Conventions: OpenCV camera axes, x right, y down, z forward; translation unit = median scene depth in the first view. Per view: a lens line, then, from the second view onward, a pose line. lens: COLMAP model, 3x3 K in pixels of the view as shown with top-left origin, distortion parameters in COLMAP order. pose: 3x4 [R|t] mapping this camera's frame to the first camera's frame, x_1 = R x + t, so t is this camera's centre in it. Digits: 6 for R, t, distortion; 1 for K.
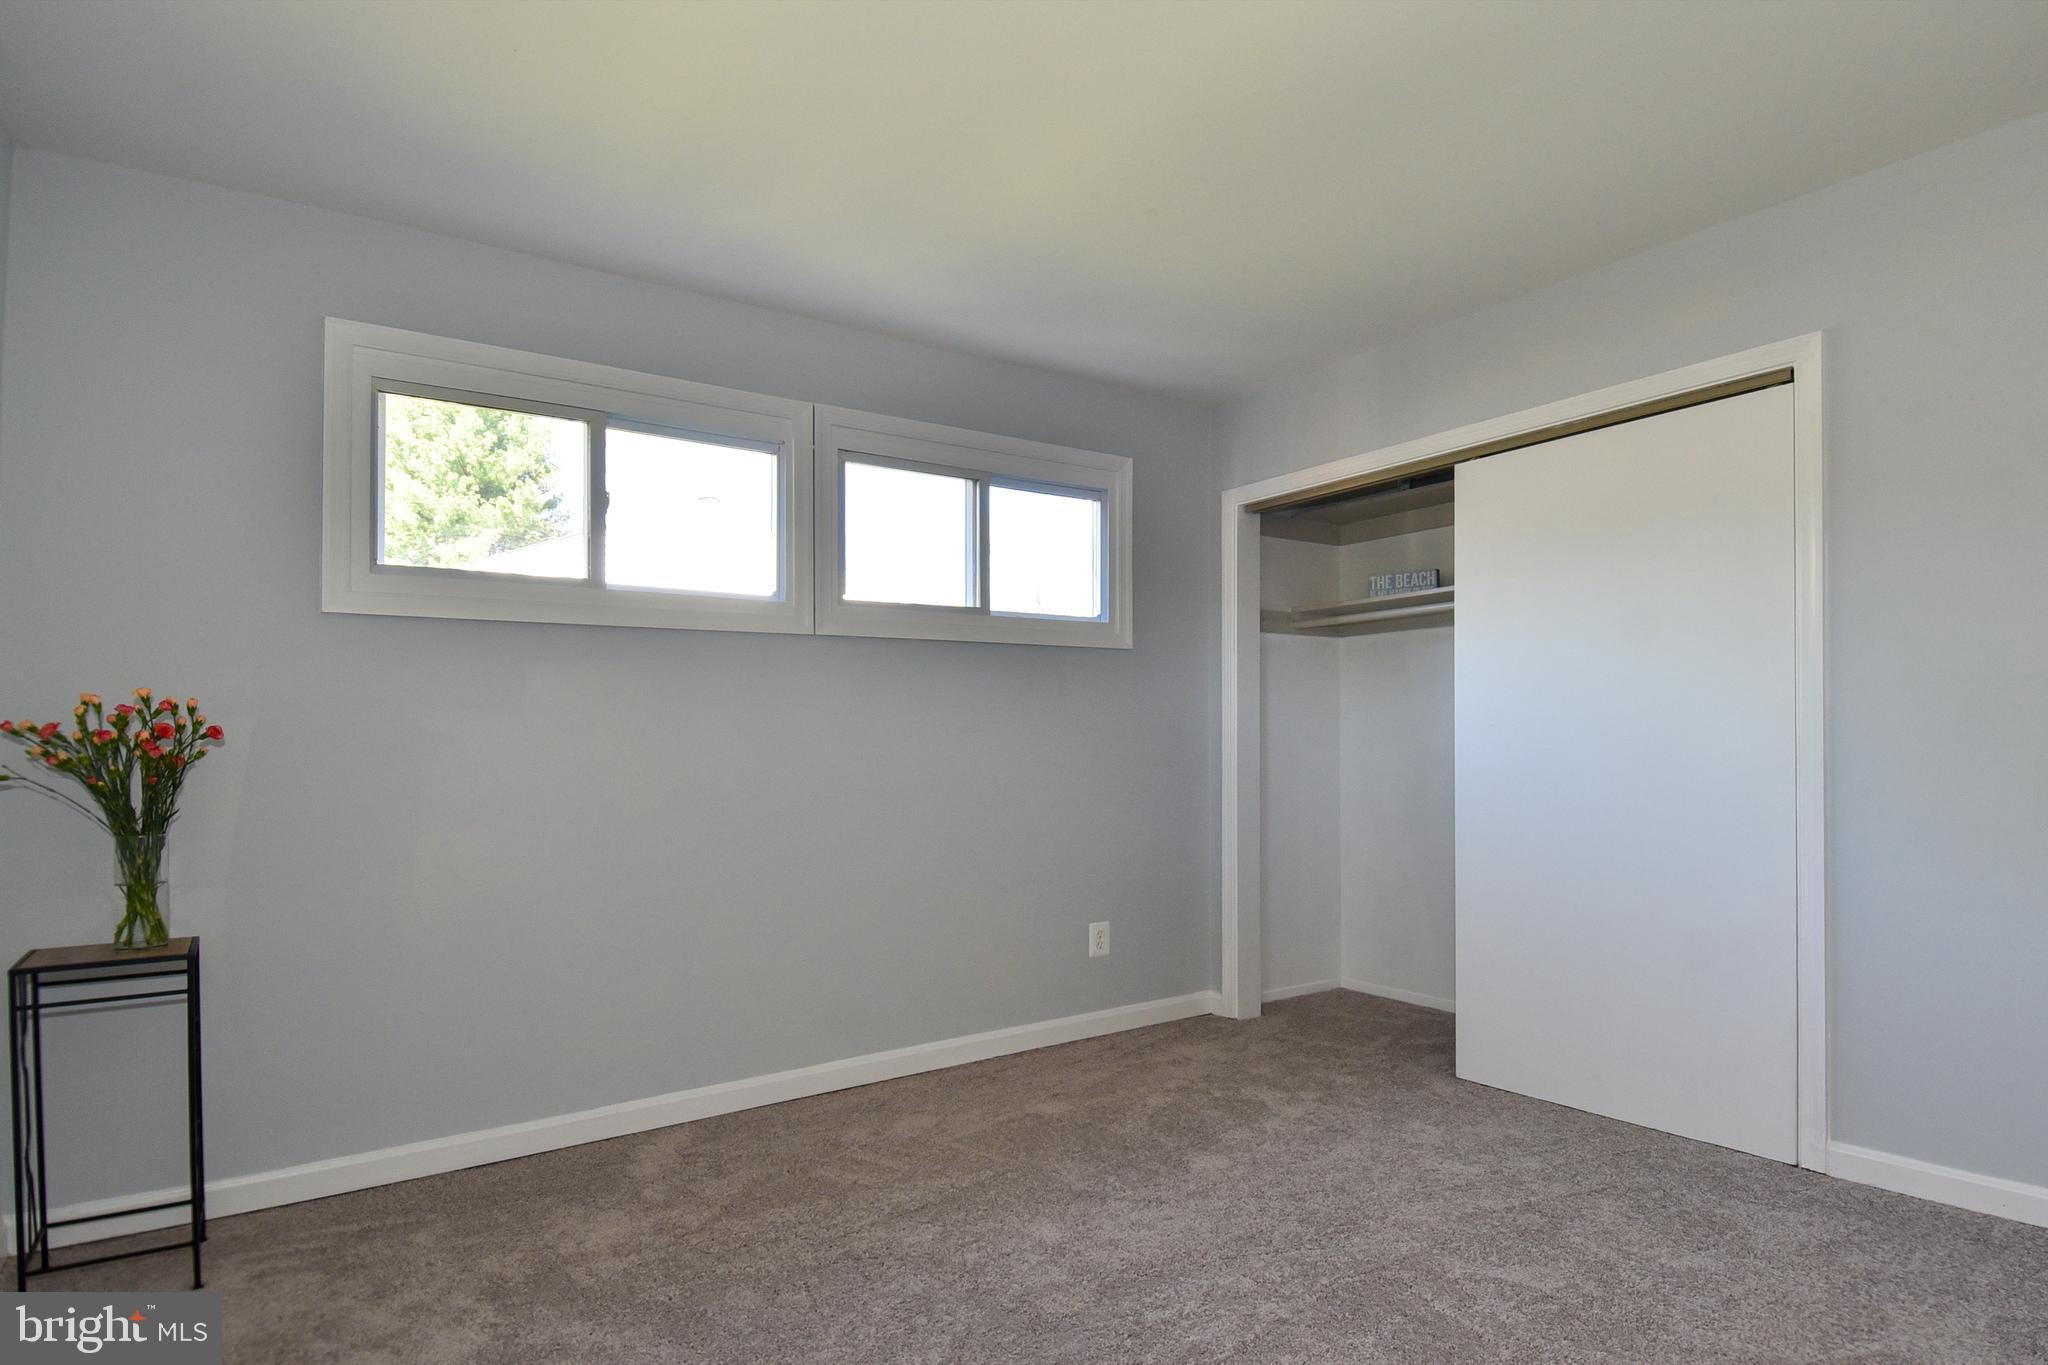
lens RADIAL K [[1129.6, 0, 1094.1], [0, 1129.6, 682.6], [0, 0, 1]] dist [-0.004839, -0.002666]
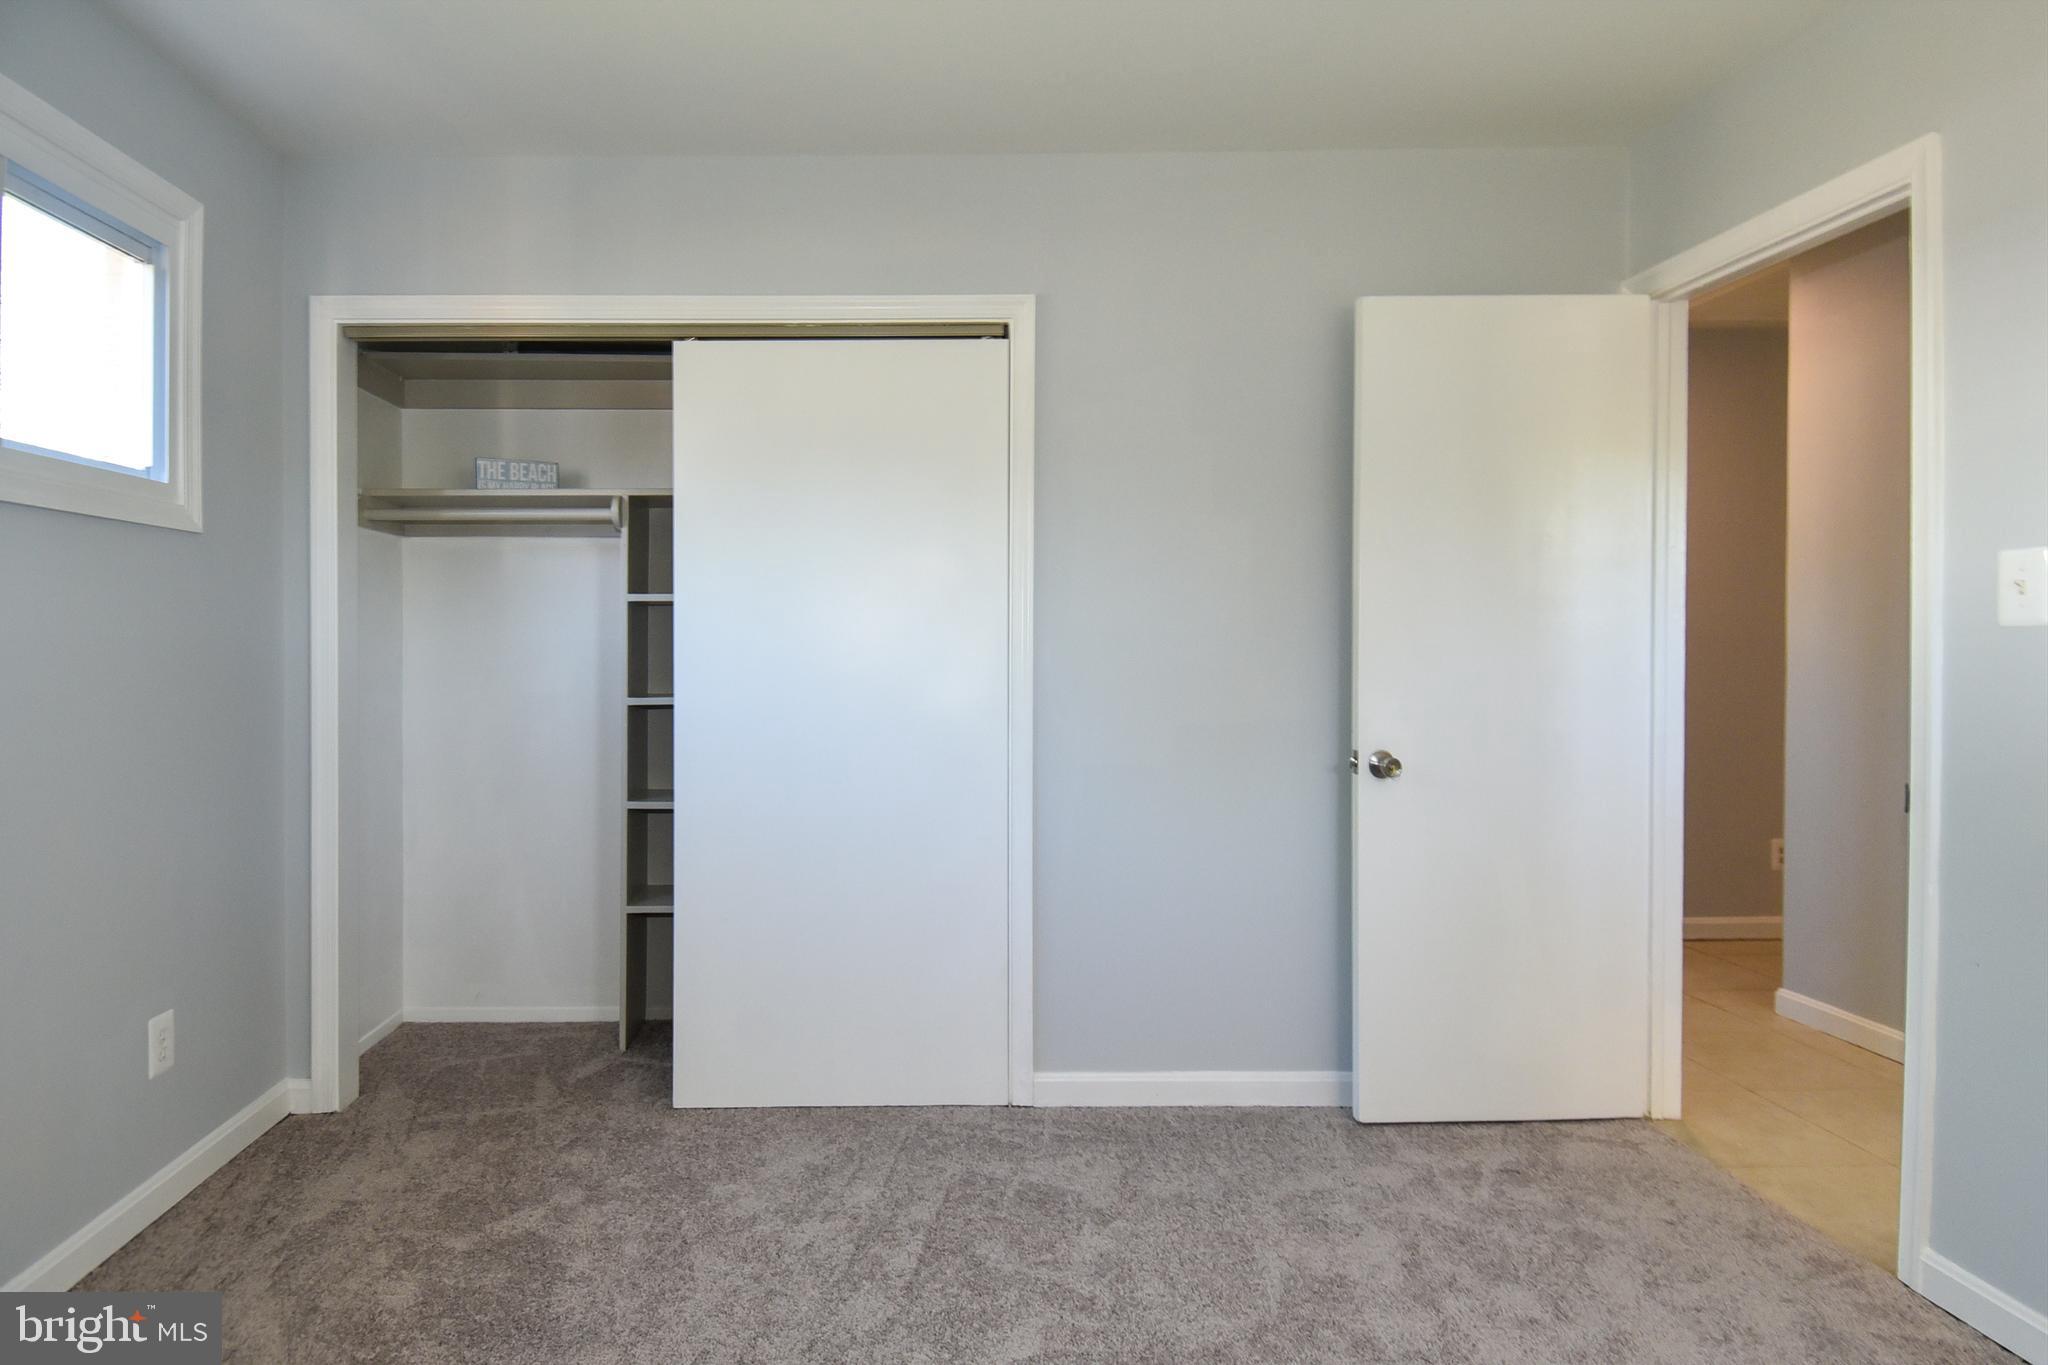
lens RADIAL K [[1208.2, 0, 1023.0], [0, 1208.2, 643.8], [0, 0, 1]] dist [0.000854, -0.017868]
pose [[0.591730, 0.024460, 0.805765, -0.243476], [-0.055809, 0.998384, 0.010678, -0.003289], [-0.804202, -0.051287, 0.592139, 0.326555]]
